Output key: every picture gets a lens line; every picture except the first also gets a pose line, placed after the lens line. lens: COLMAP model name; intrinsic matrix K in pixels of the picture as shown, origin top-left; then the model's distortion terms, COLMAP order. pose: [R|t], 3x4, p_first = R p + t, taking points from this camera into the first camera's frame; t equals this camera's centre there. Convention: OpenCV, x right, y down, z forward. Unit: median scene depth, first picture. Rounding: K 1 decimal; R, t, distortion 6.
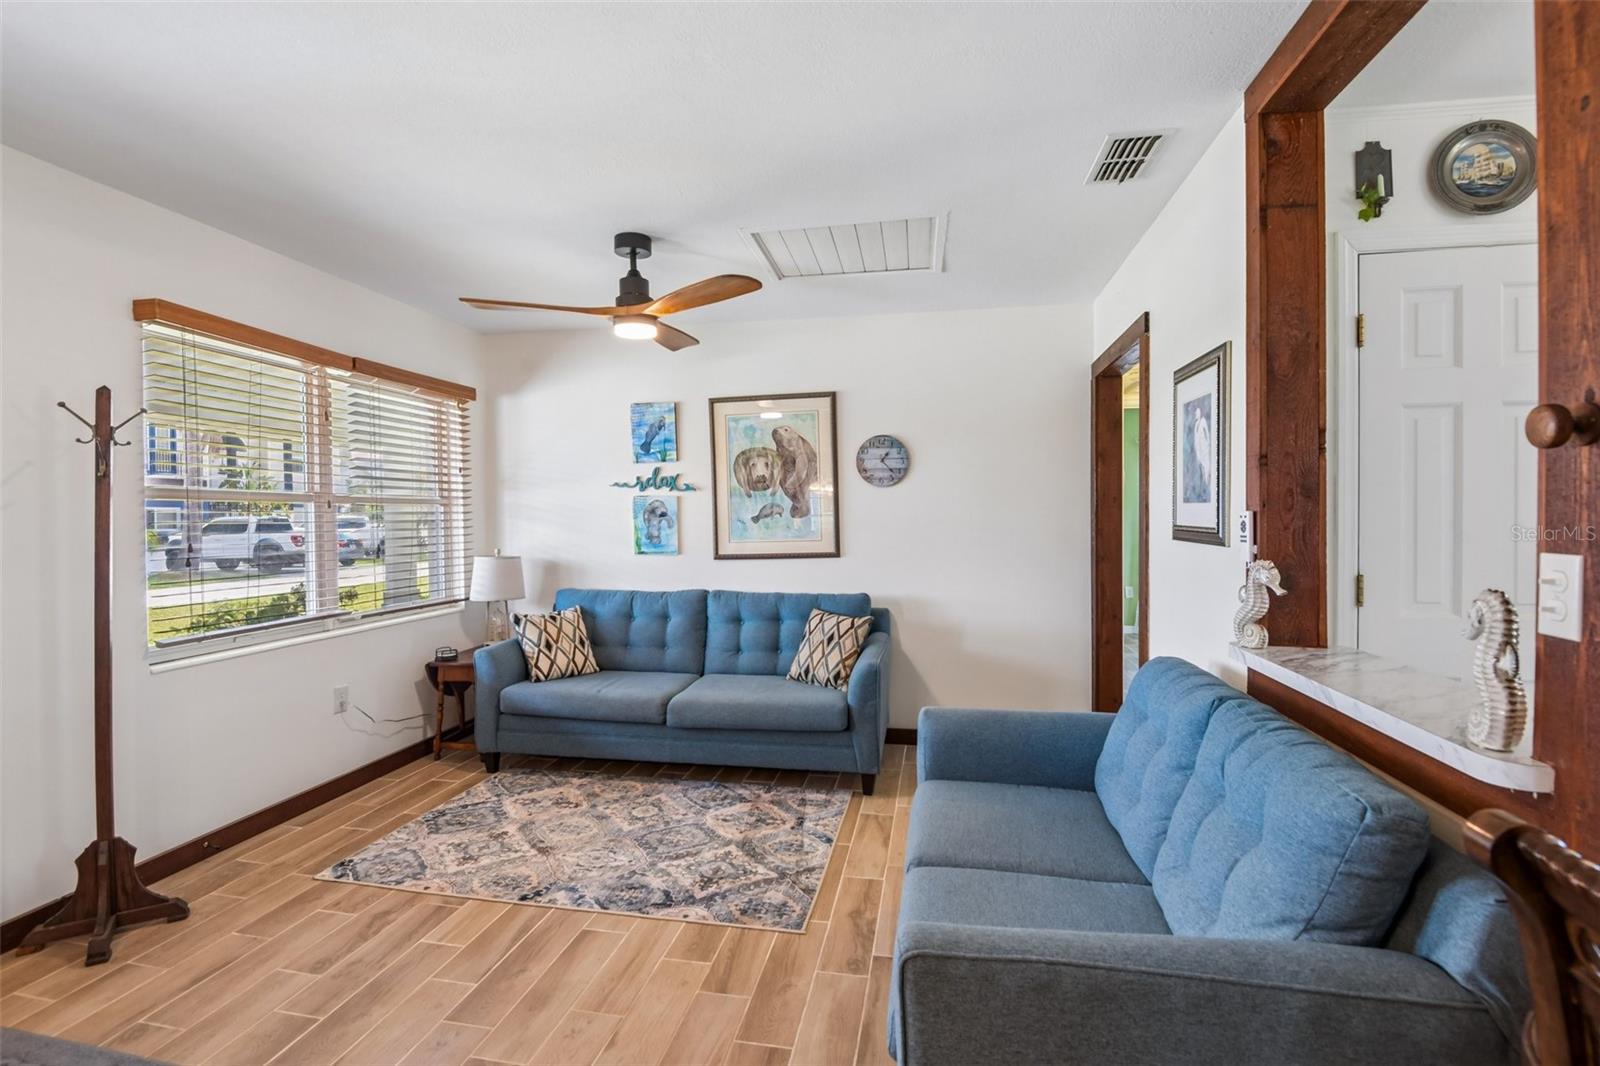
lens RADIAL K [[741.6, 0, 801.7], [0, 741.6, 524.1], [0, 0, 1]] dist [-0.002829, -0.008760]
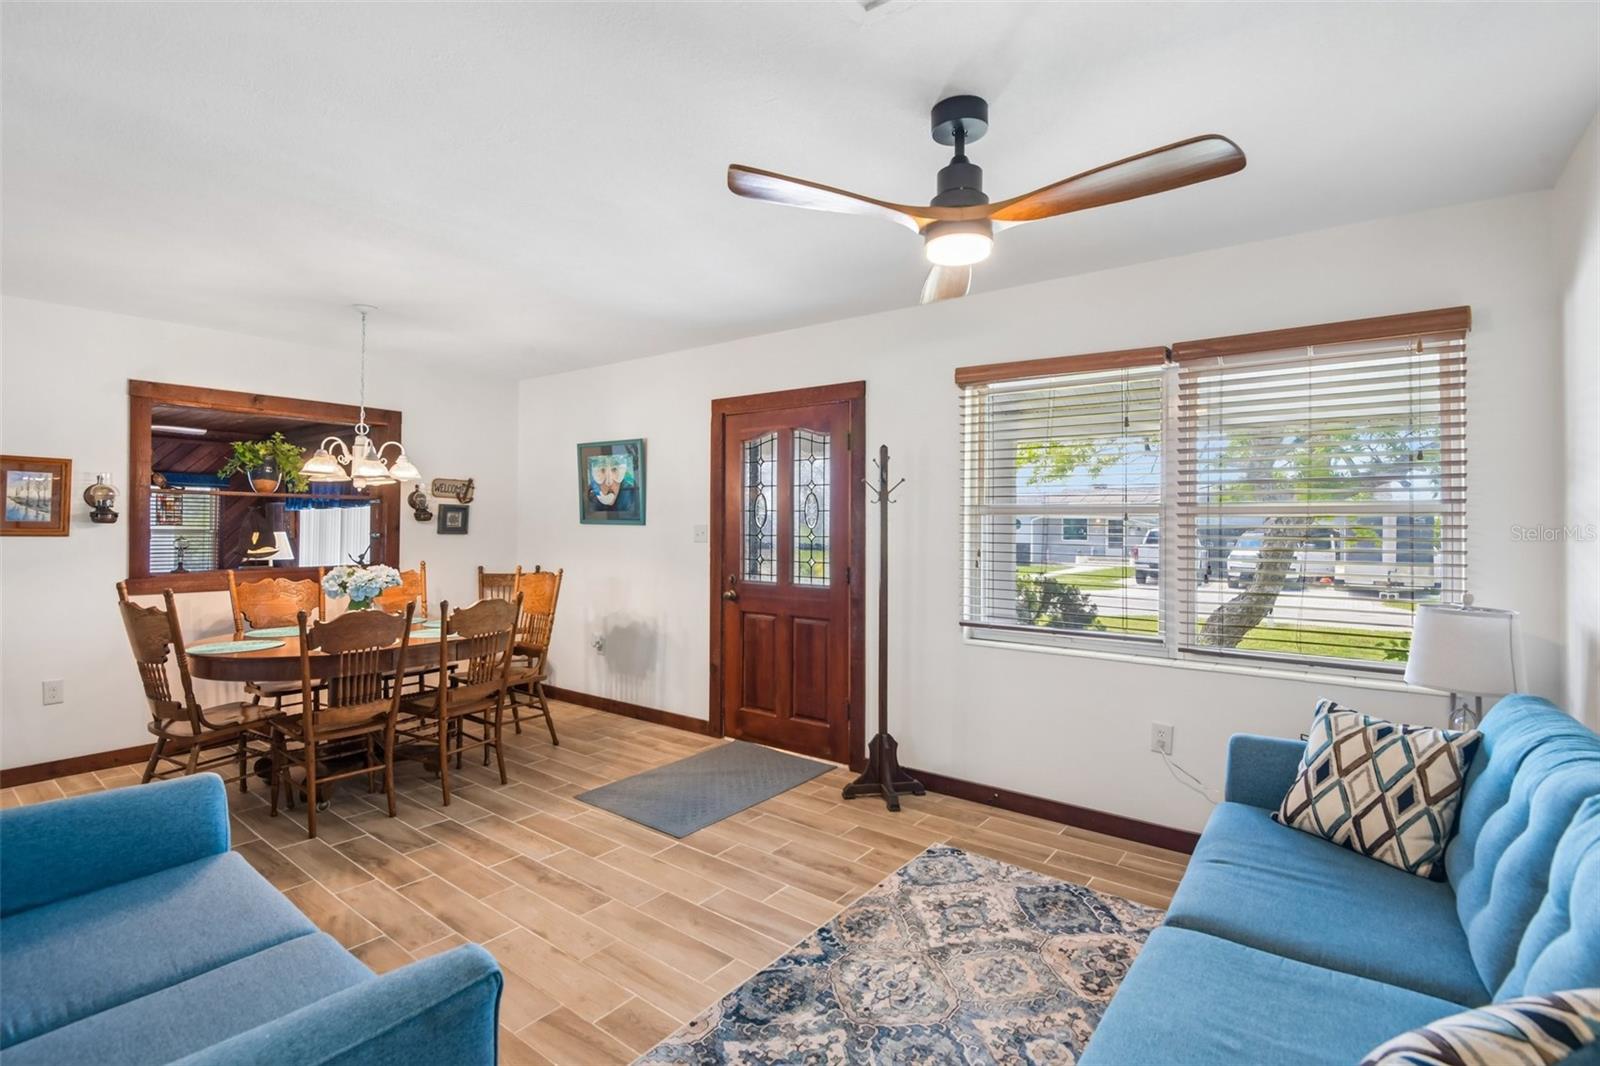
lens RADIAL K [[741.6, 0, 798.5], [0, 741.6, 520.3], [0, 0, 1]] dist [-0.002829, -0.008760]
pose [[-0.446866, 0.000161, -0.894601, 0.380673], [-0.014256, 0.999872, 0.007301, -0.024577], [0.894487, 0.016016, -0.446807, 1.067925]]
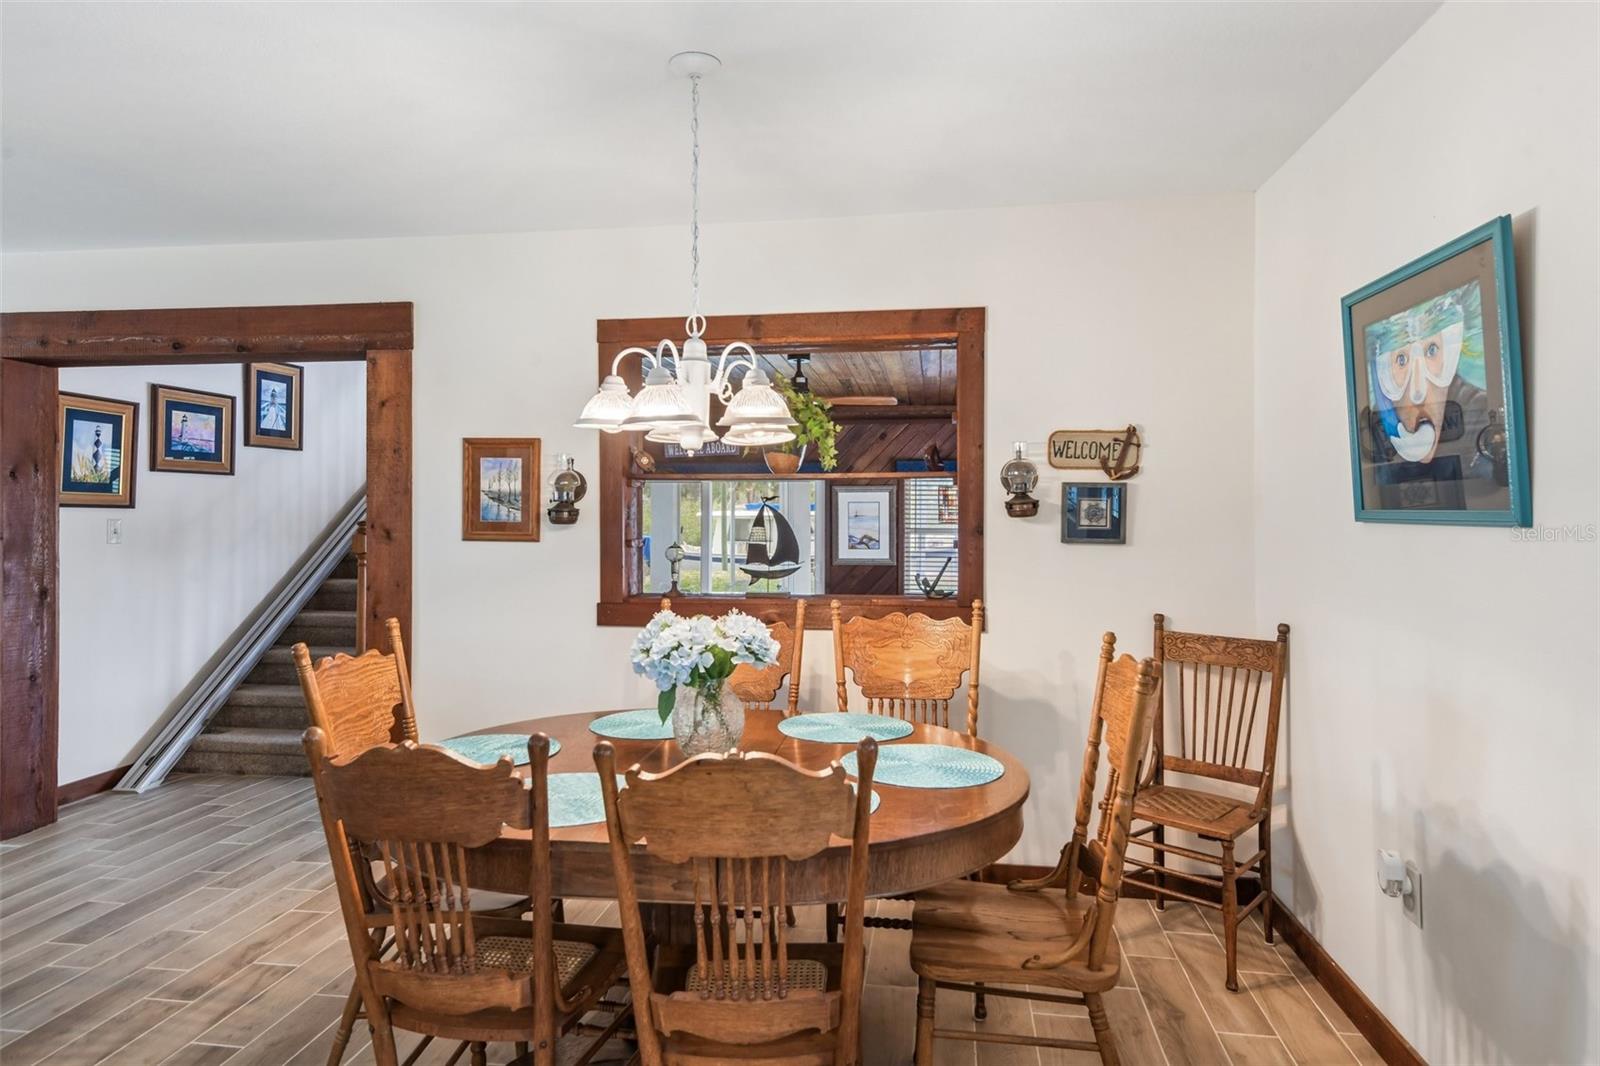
lens RADIAL K [[937.1, 0, 805.6], [0, 937.1, 510.0], [0, 0, 1]] dist [0.051453, -0.000008]
pose [[-0.998575, 0.008197, -0.052740, -0.398291], [0.008033, 0.999962, 0.003322, -0.012862], [0.052765, 0.002893, -0.998603, 0.631369]]
